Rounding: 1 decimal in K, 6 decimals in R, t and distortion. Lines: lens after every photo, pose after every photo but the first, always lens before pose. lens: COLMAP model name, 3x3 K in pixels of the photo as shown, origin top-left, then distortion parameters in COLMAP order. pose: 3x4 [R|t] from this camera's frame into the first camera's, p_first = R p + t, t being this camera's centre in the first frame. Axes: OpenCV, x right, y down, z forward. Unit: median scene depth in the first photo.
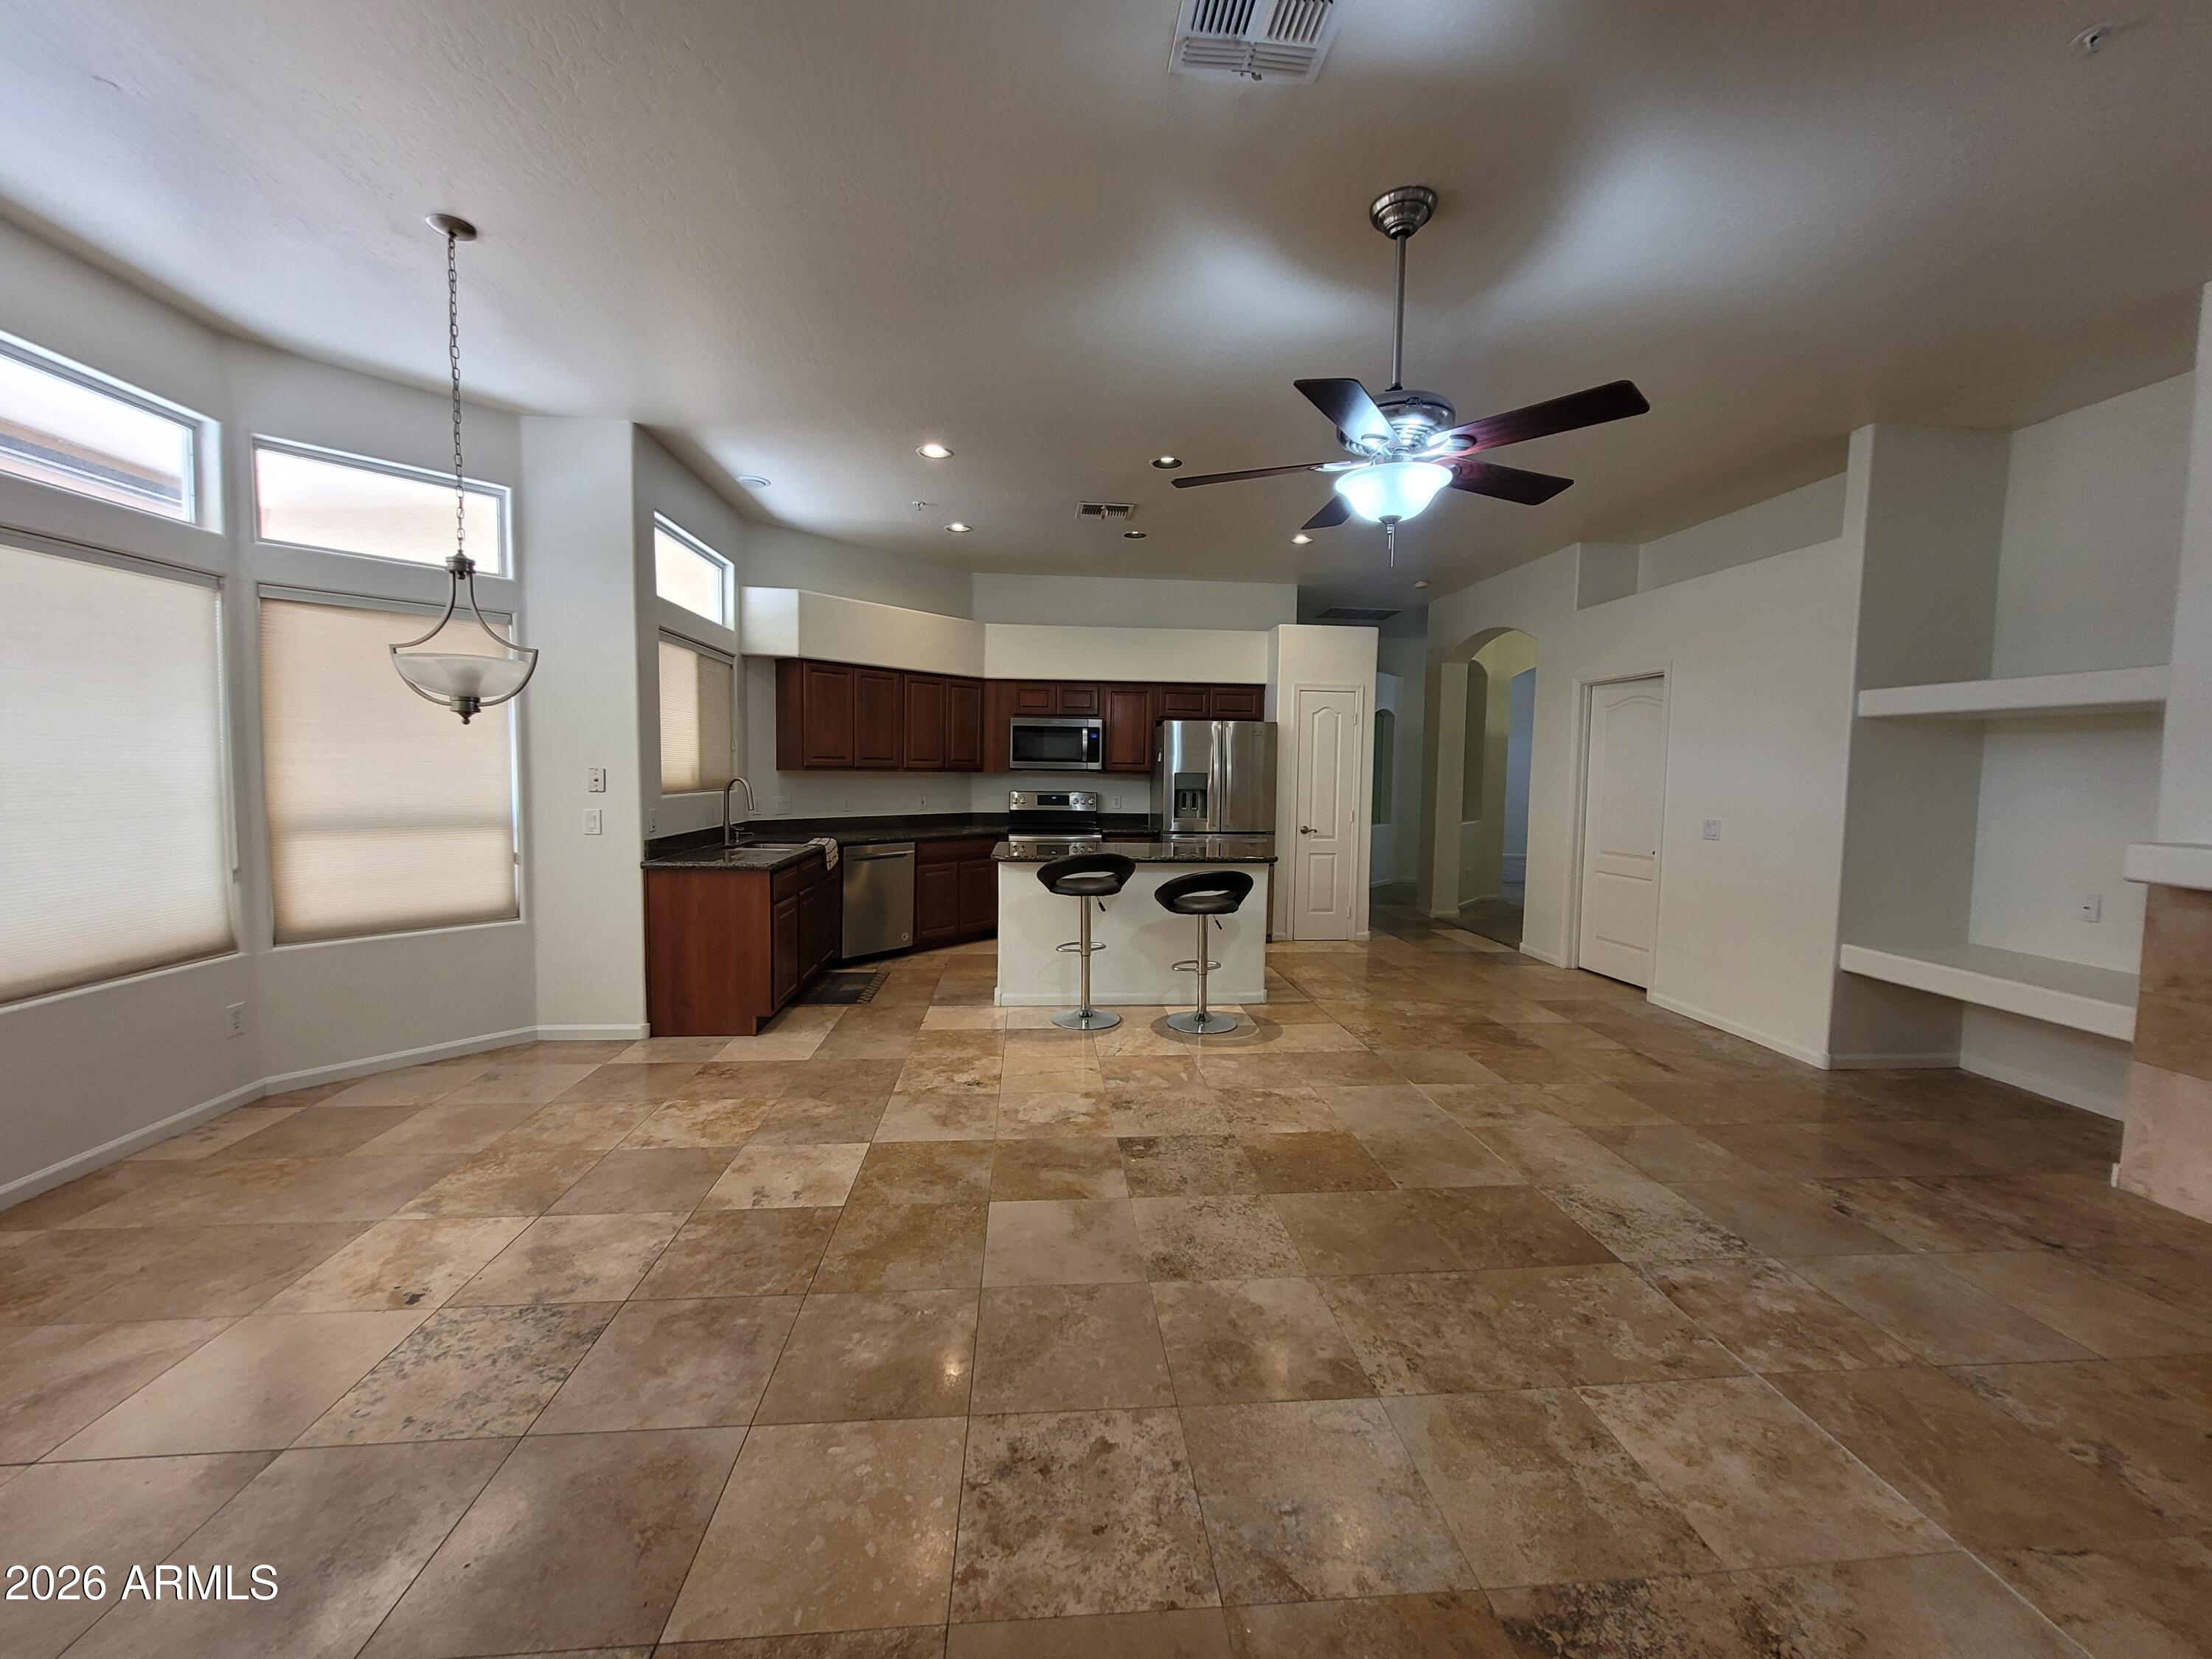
lens RADIAL K [[859.0, 0, 1104.8], [0, 859.0, 827.3], [0, 0, 1]] dist [0.008768, -0.003641]
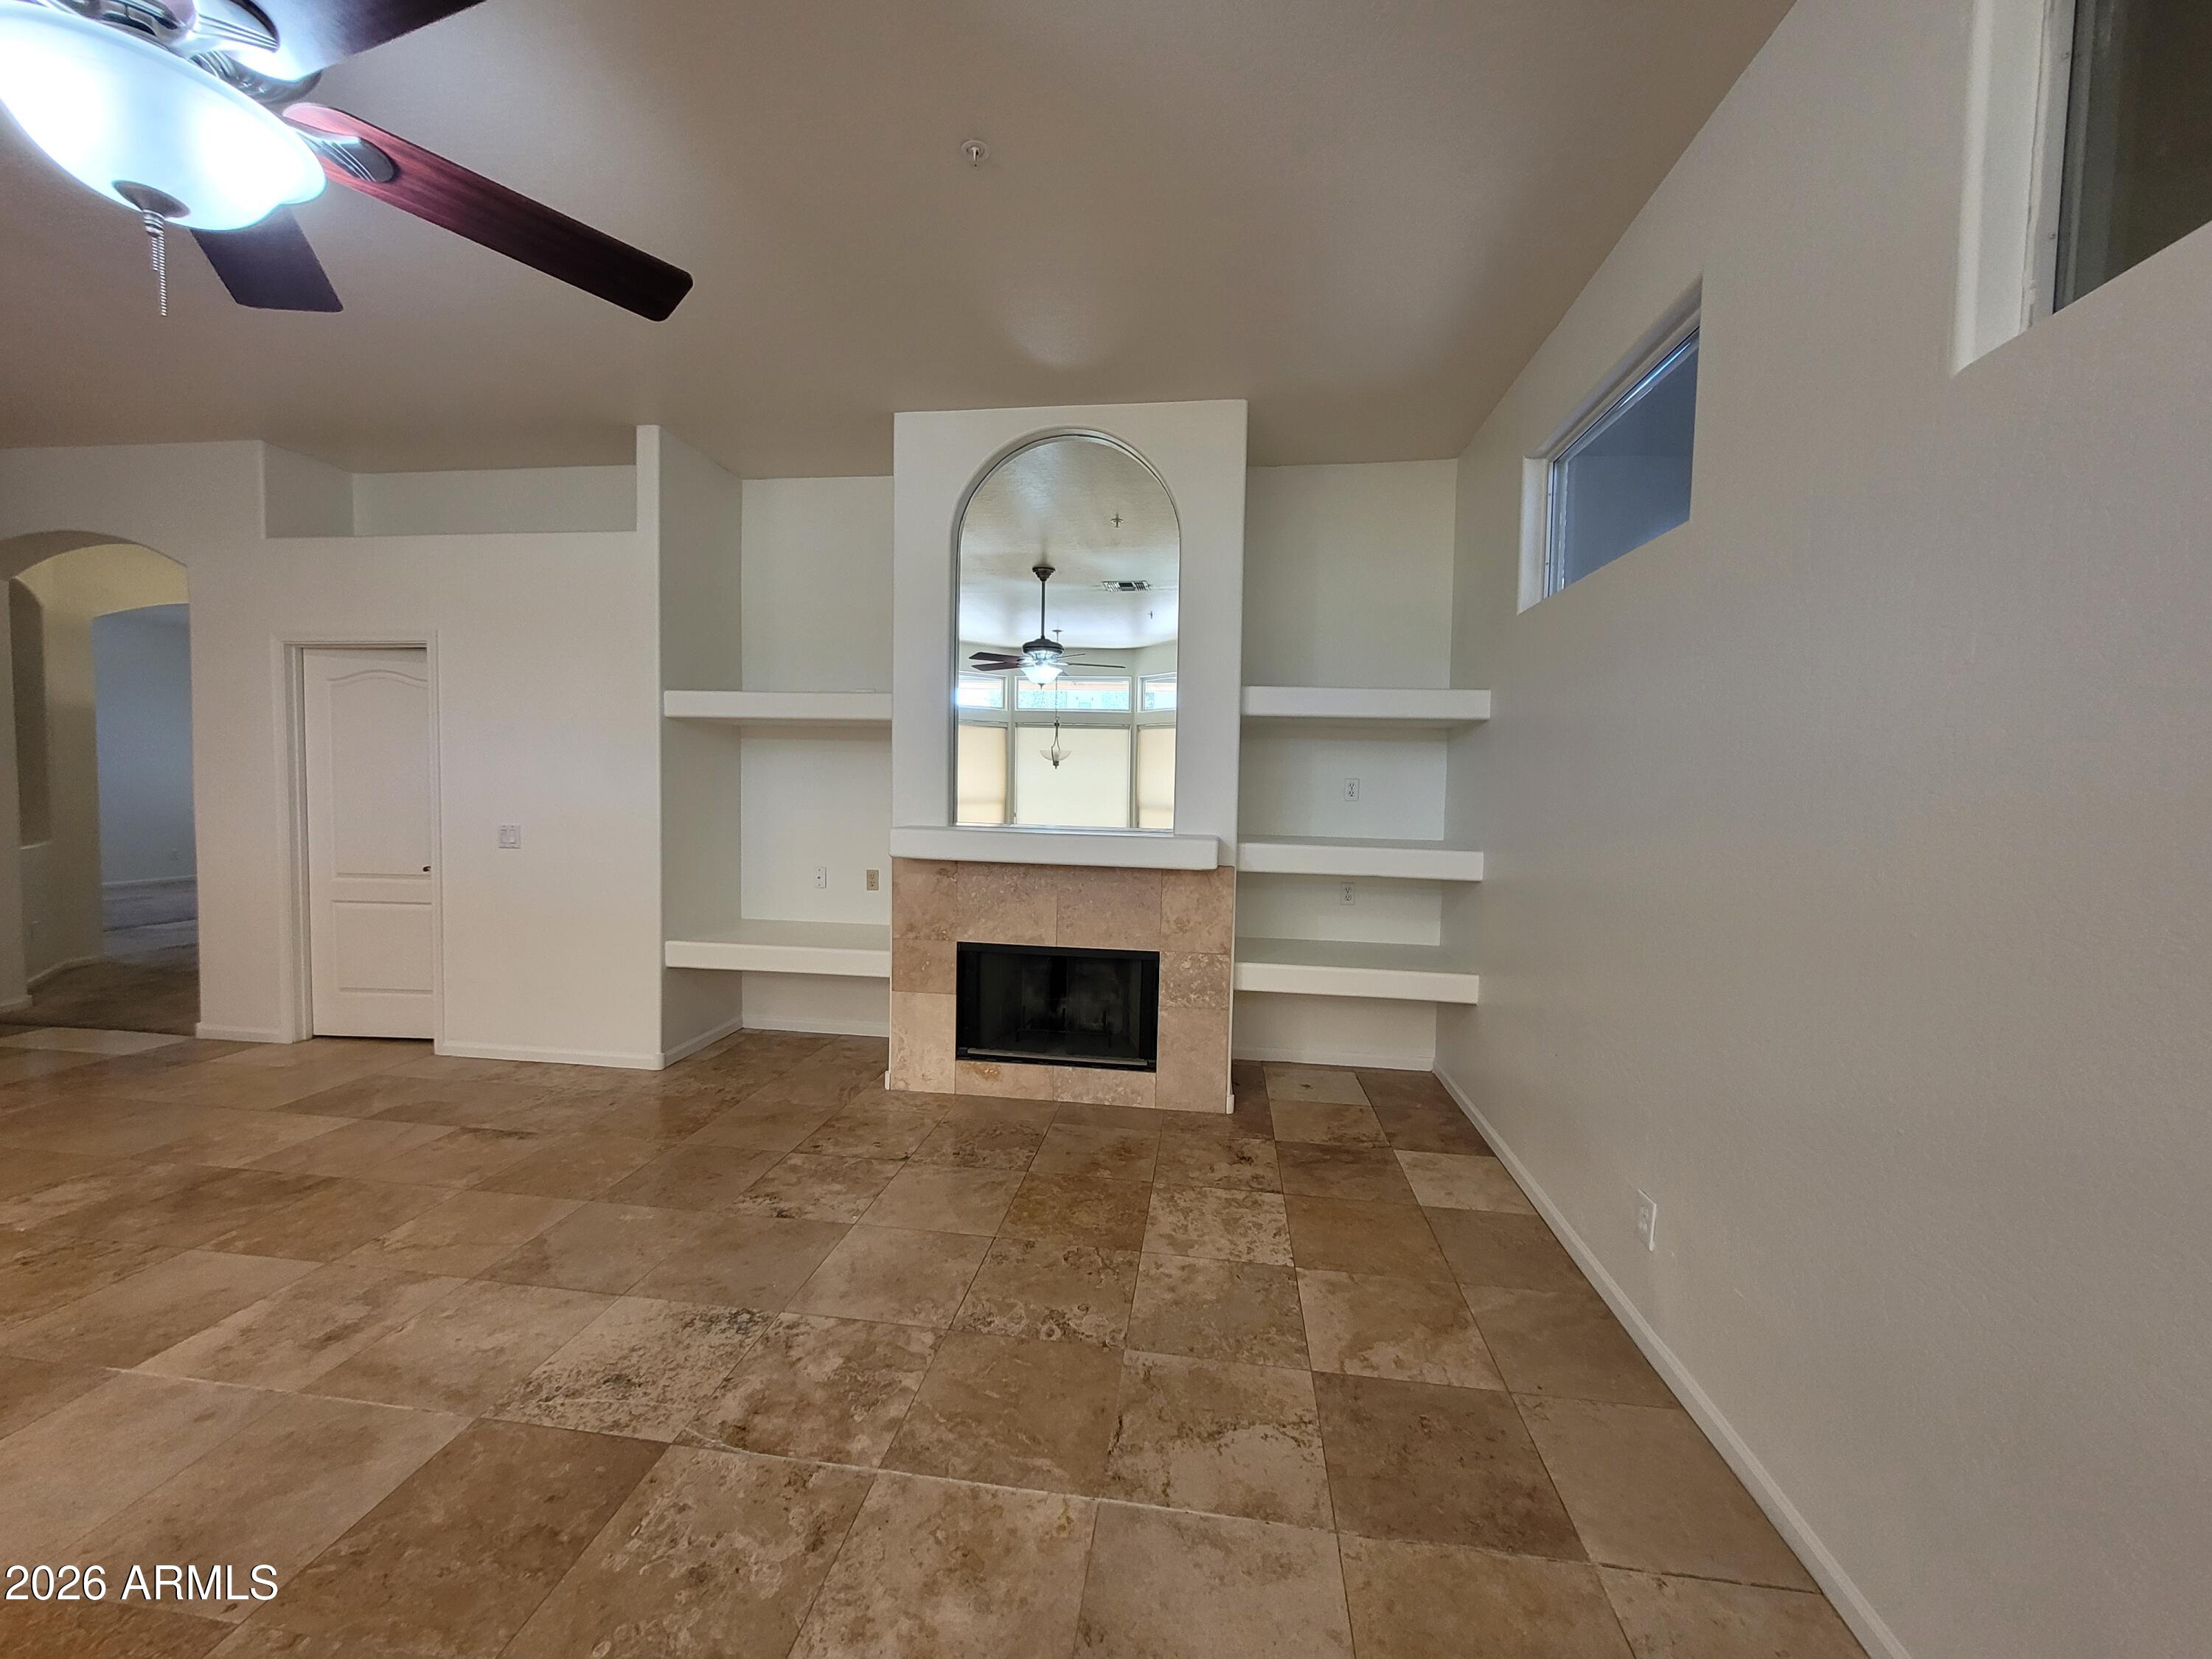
lens RADIAL K [[859.0, 0, 1101.3], [0, 859.0, 819.9], [0, 0, 1]] dist [0.008768, -0.003641]
pose [[0.219573, -0.055879, 0.973994, -0.003783], [0.054246, 0.997513, 0.045000, -0.026305], [-0.974087, 0.042954, 0.222059, 0.304225]]
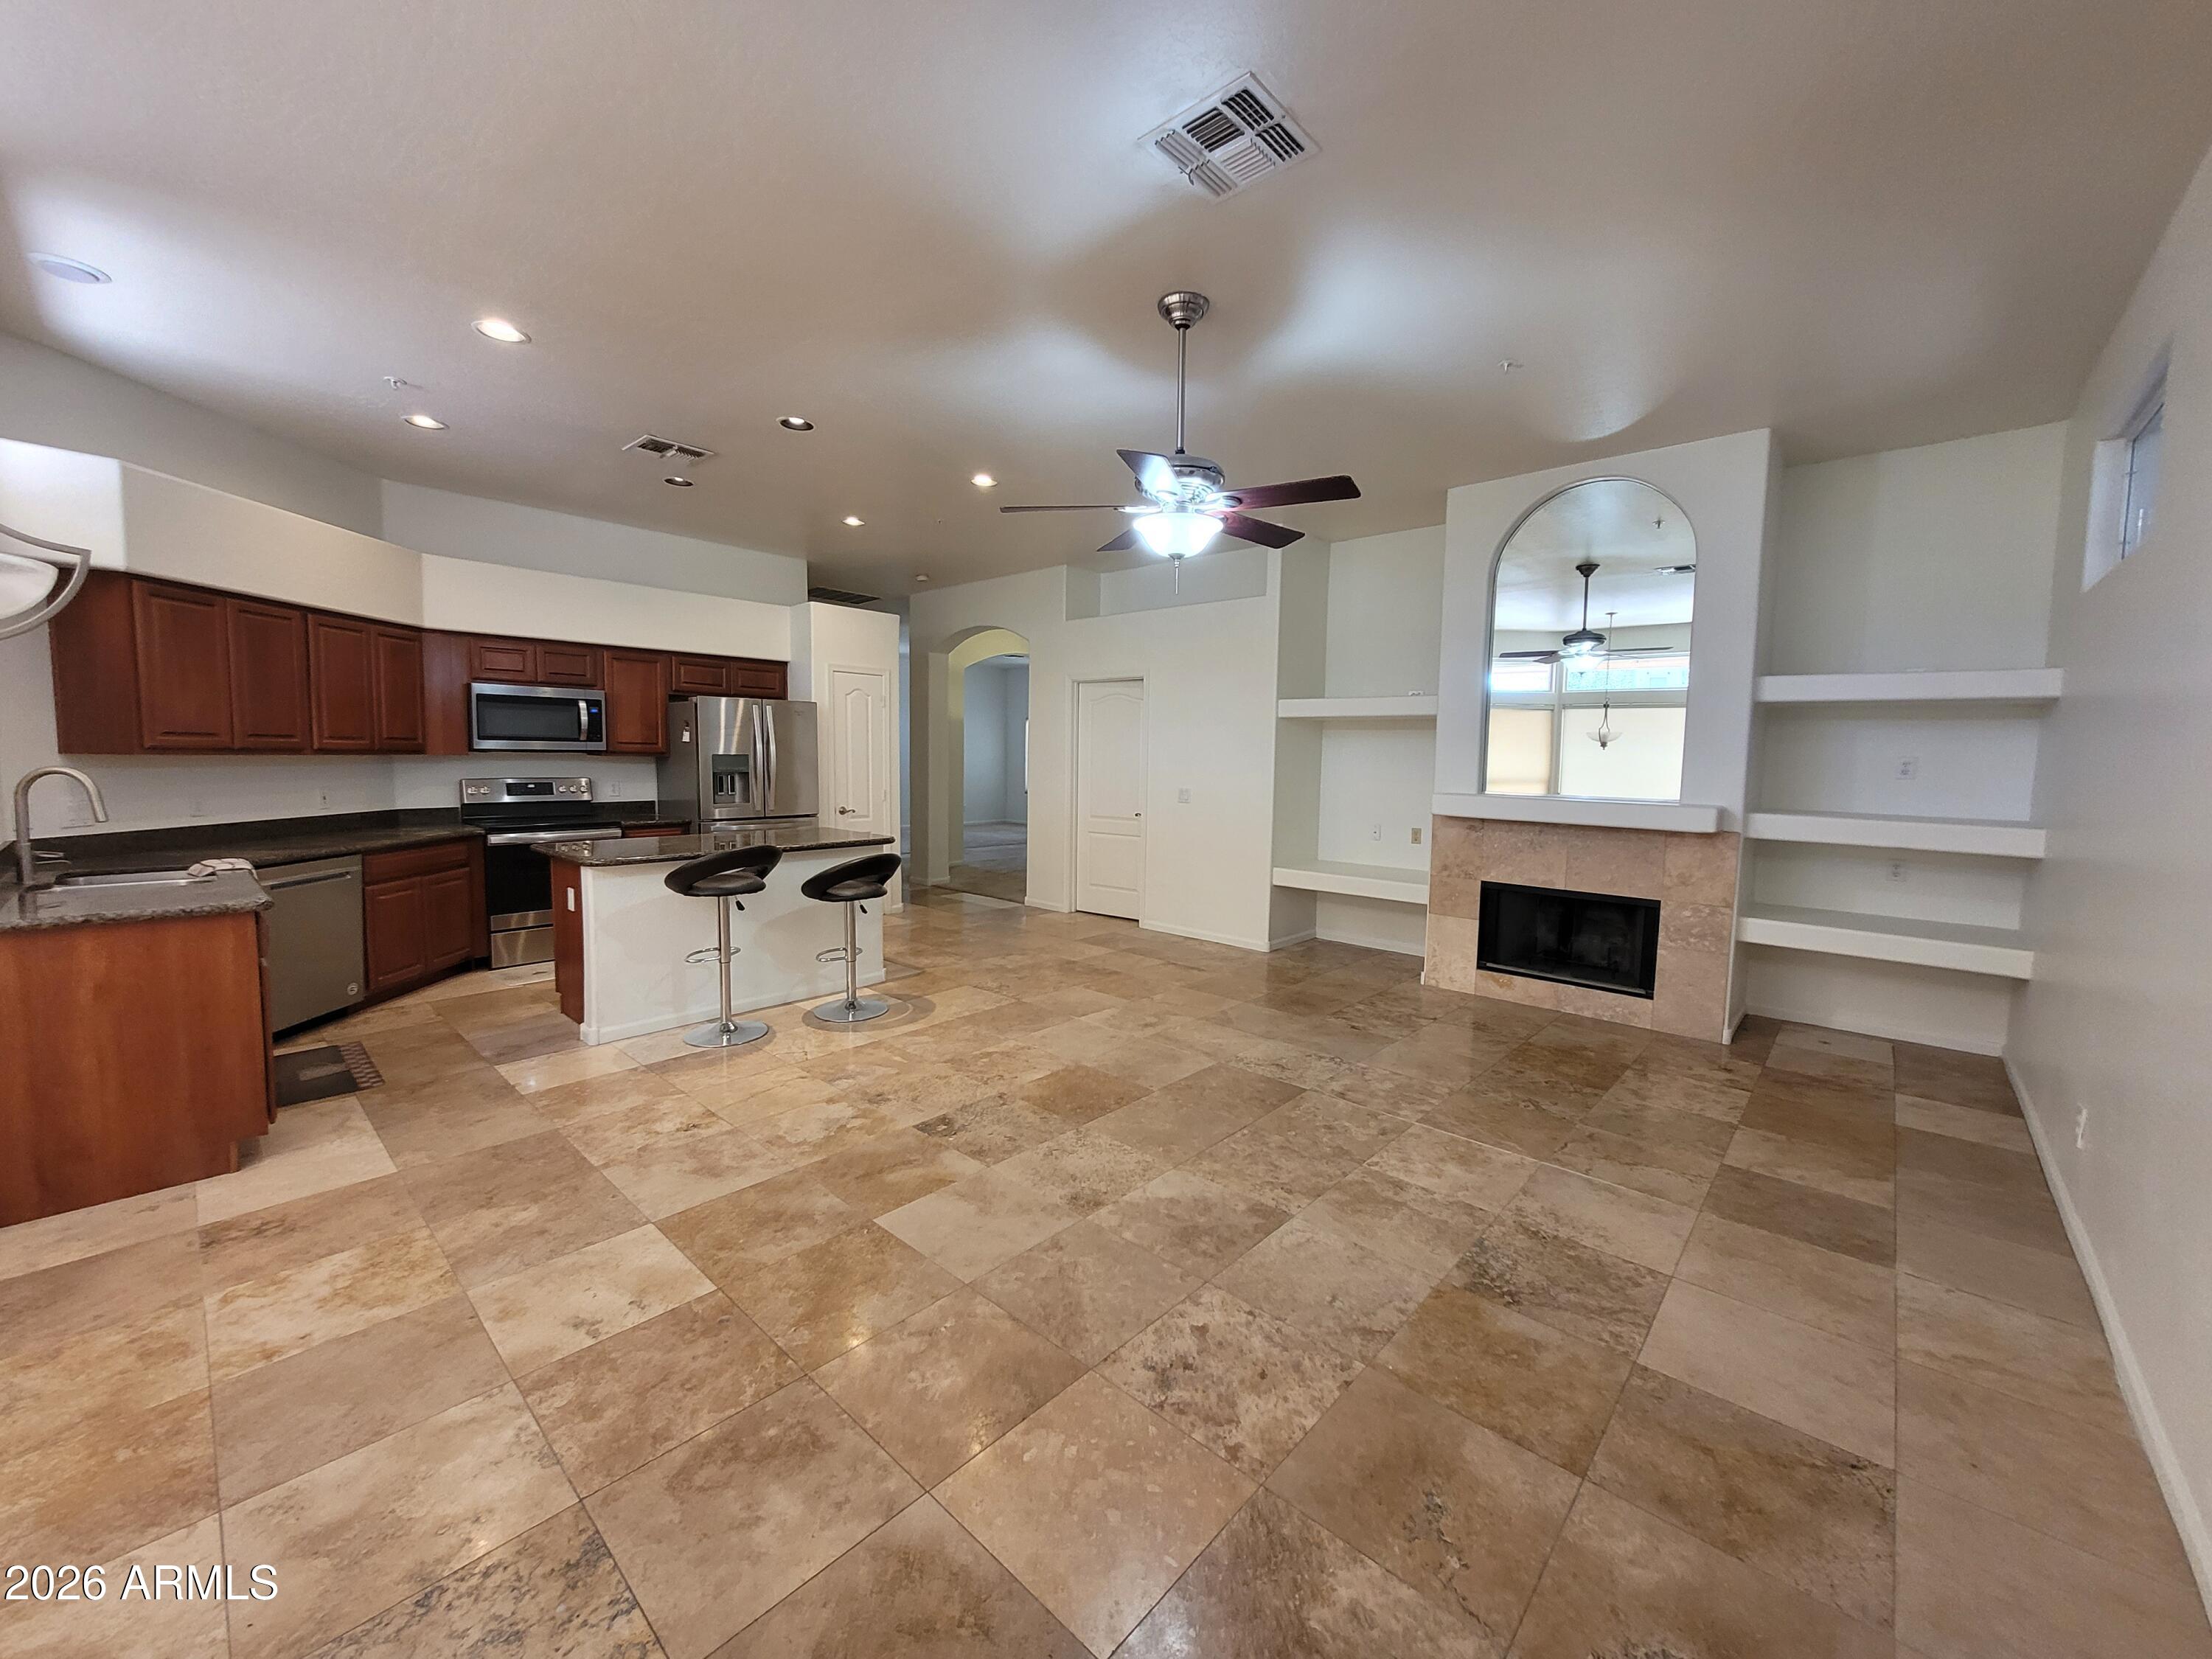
lens RADIAL K [[859.0, 0, 1102.9], [0, 859.0, 823.0], [0, 0, 1]] dist [0.008768, -0.003641]
pose [[0.735039, -0.058519, 0.675495, -0.414981], [0.043967, 0.998285, 0.038639, -0.015354], [-0.676598, 0.001298, 0.736352, 0.103847]]
